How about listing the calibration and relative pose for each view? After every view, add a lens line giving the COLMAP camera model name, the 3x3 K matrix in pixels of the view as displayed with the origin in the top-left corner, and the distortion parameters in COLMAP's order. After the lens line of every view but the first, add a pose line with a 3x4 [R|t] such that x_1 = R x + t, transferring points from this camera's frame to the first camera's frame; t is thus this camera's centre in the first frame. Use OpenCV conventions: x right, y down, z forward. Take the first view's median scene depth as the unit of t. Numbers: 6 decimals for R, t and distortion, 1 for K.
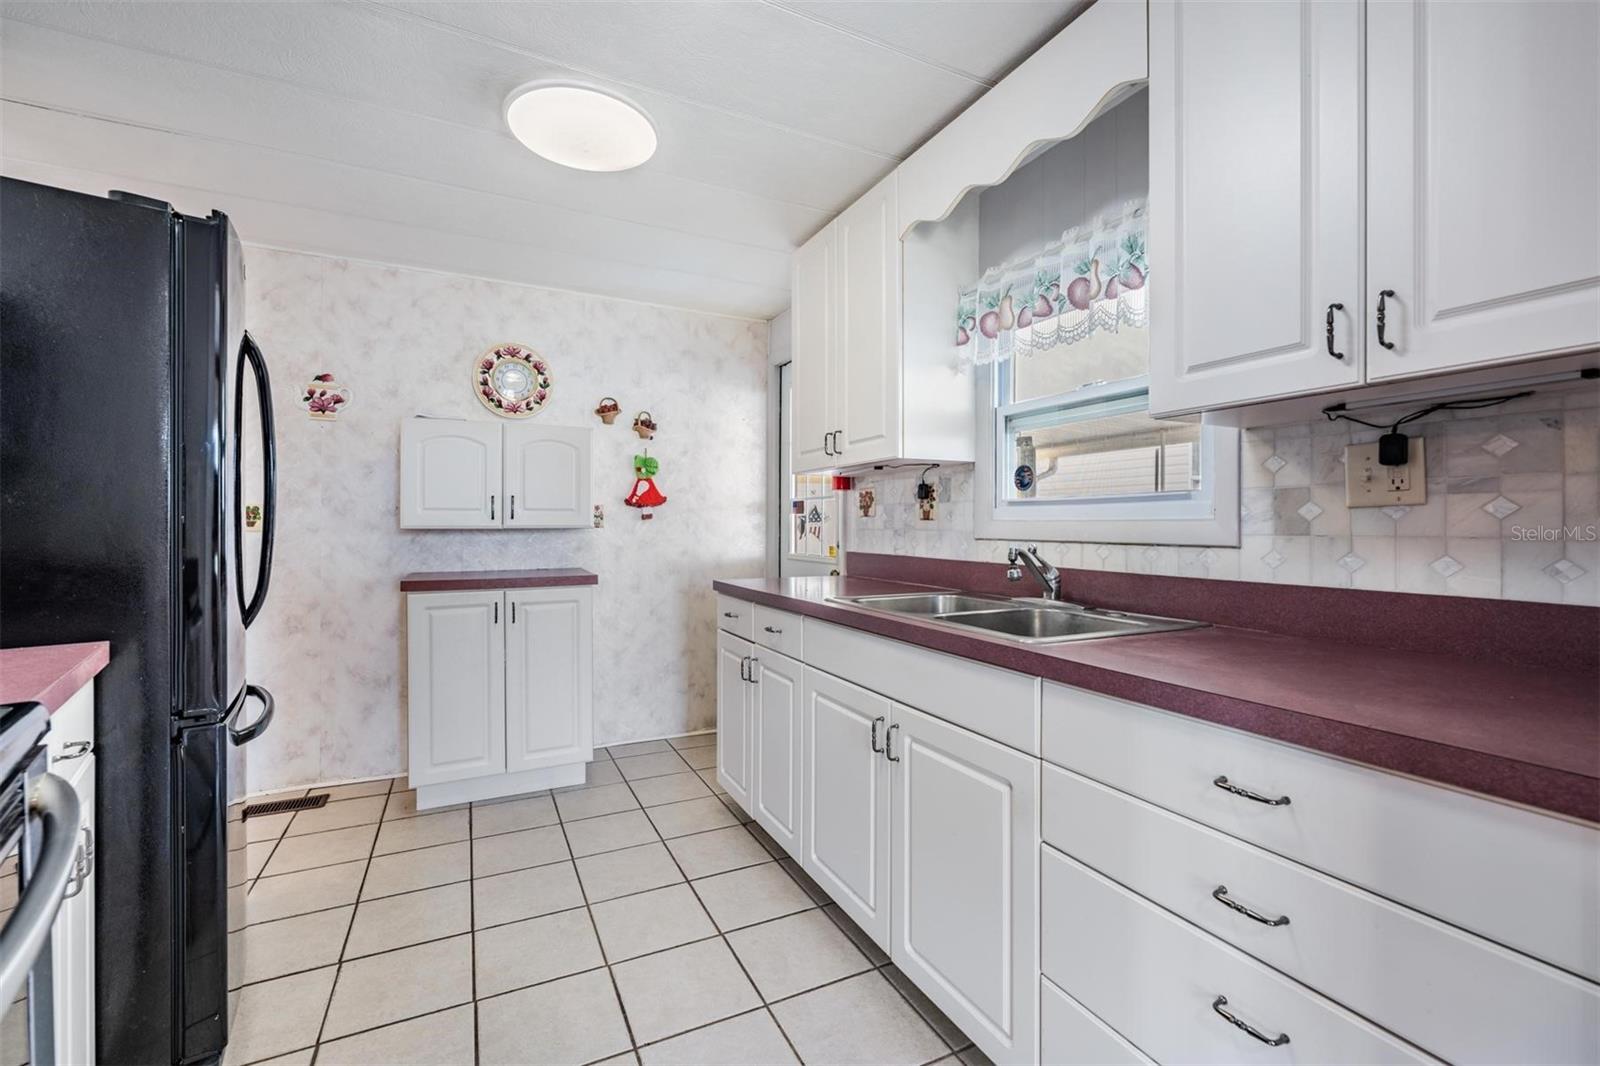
lens RADIAL K [[678.8, 0, 793.3], [0, 678.8, 520.1], [0, 0, 1]] dist [0.002147, -0.000649]
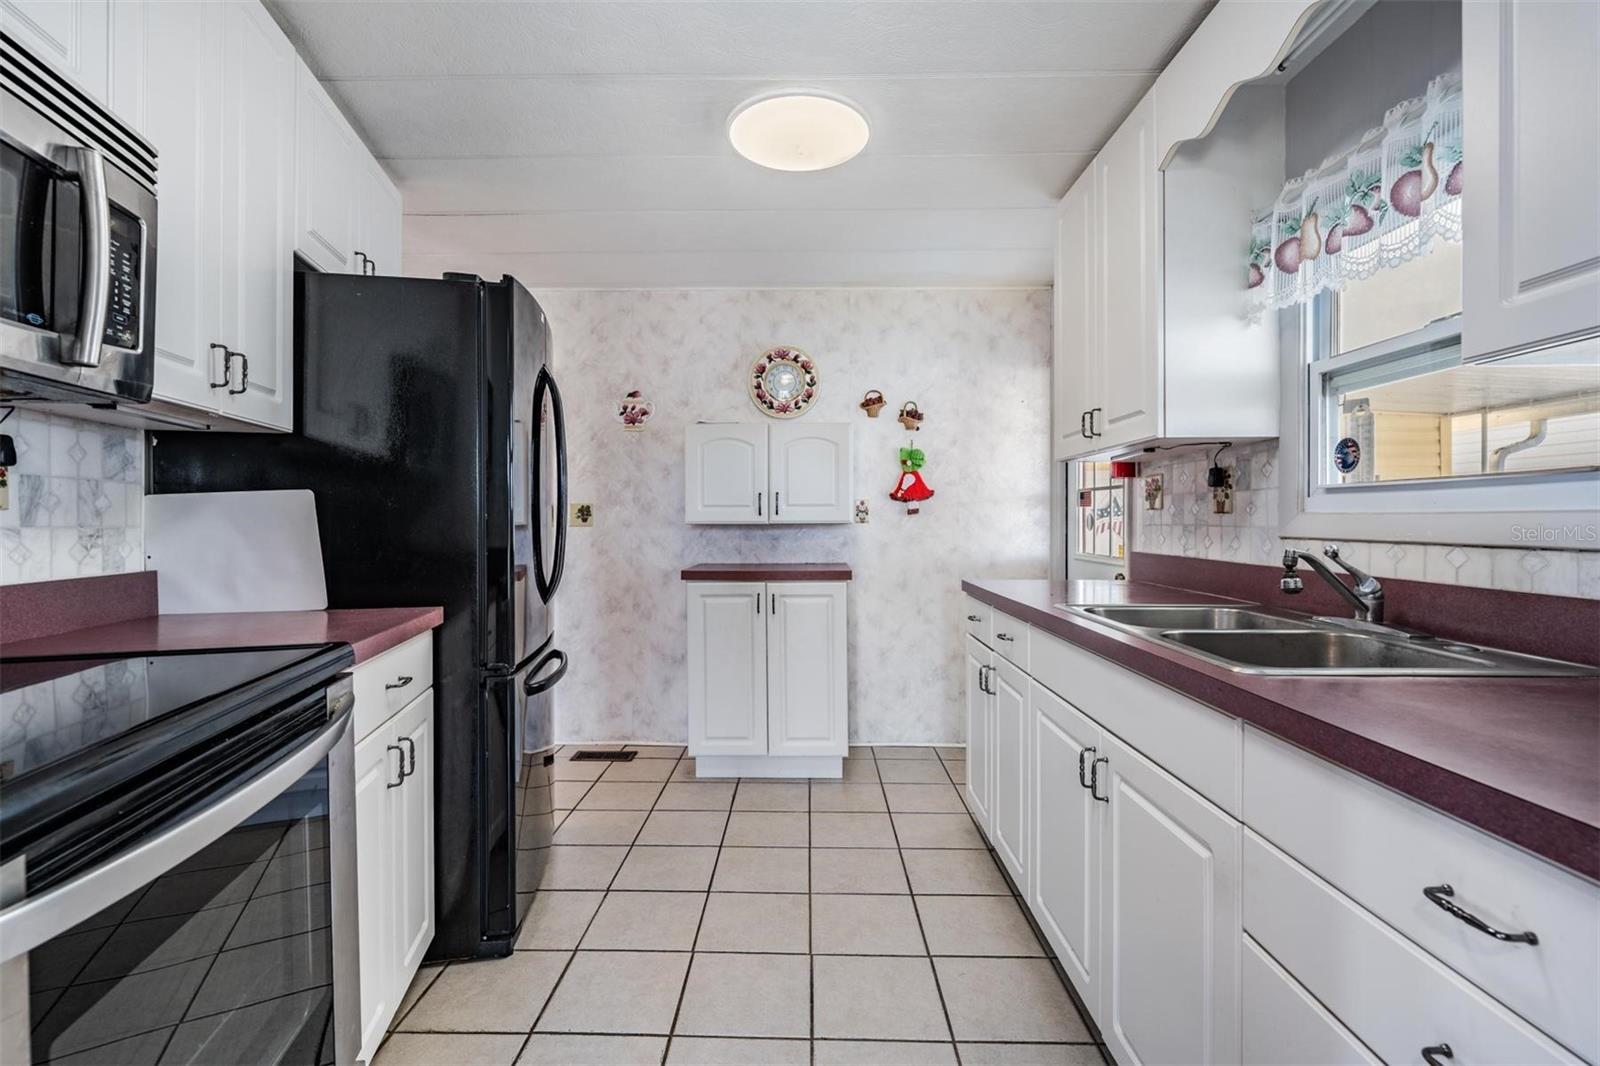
lens RADIAL K [[727.2, 0, 791.7], [0, 727.2, 516.7], [0, 0, 1]] dist [0.002186, -0.000233]
pose [[0.888532, -0.004037, -0.458797, 0.134274], [0.005292, 0.999985, 0.001449, 0.000097], [0.458784, -0.003716, 0.888540, 0.015597]]
